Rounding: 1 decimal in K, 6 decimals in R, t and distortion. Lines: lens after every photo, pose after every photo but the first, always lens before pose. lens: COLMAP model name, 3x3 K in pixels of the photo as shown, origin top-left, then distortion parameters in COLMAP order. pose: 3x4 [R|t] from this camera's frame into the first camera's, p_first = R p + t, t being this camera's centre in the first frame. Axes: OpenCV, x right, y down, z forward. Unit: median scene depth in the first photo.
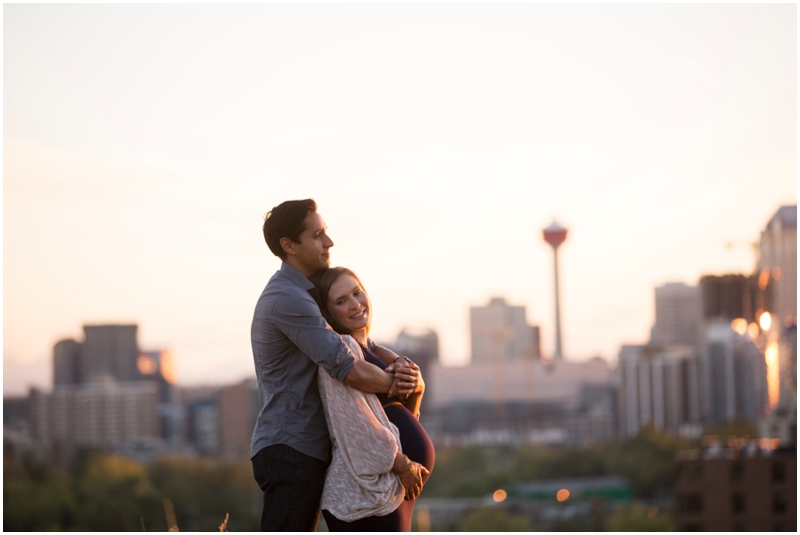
lens RADIAL K [[3318.7, 0, 400.0], [0, 3318.7, 267.5], [0, 0, 1]] dist [0.208475, 2.509744]
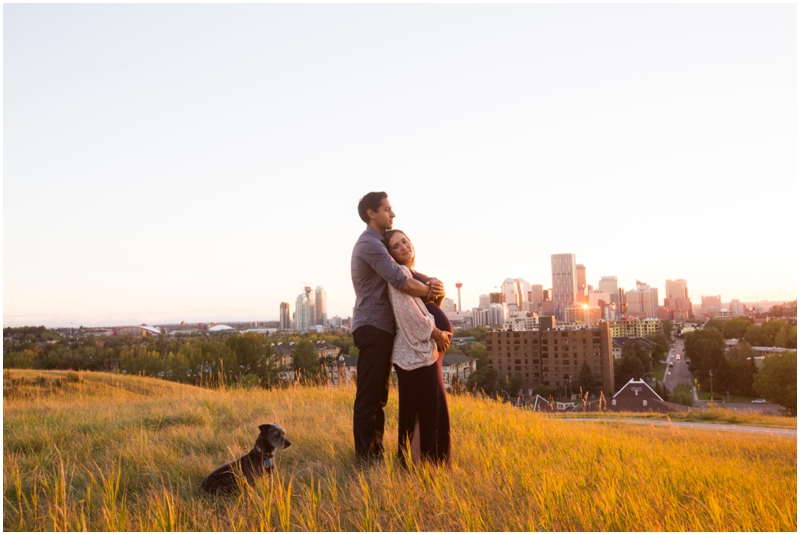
lens RADIAL K [[689.0, 0, 400.0], [0, 689.0, 267.5], [0, 0, 1]] dist [-0.000427, 0.004695]
pose [[0.999295, -0.001512, -0.037507, -0.003365], [0.000150, 0.999341, -0.036296, 0.032756], [0.037537, 0.036264, 0.998637, 0.578121]]
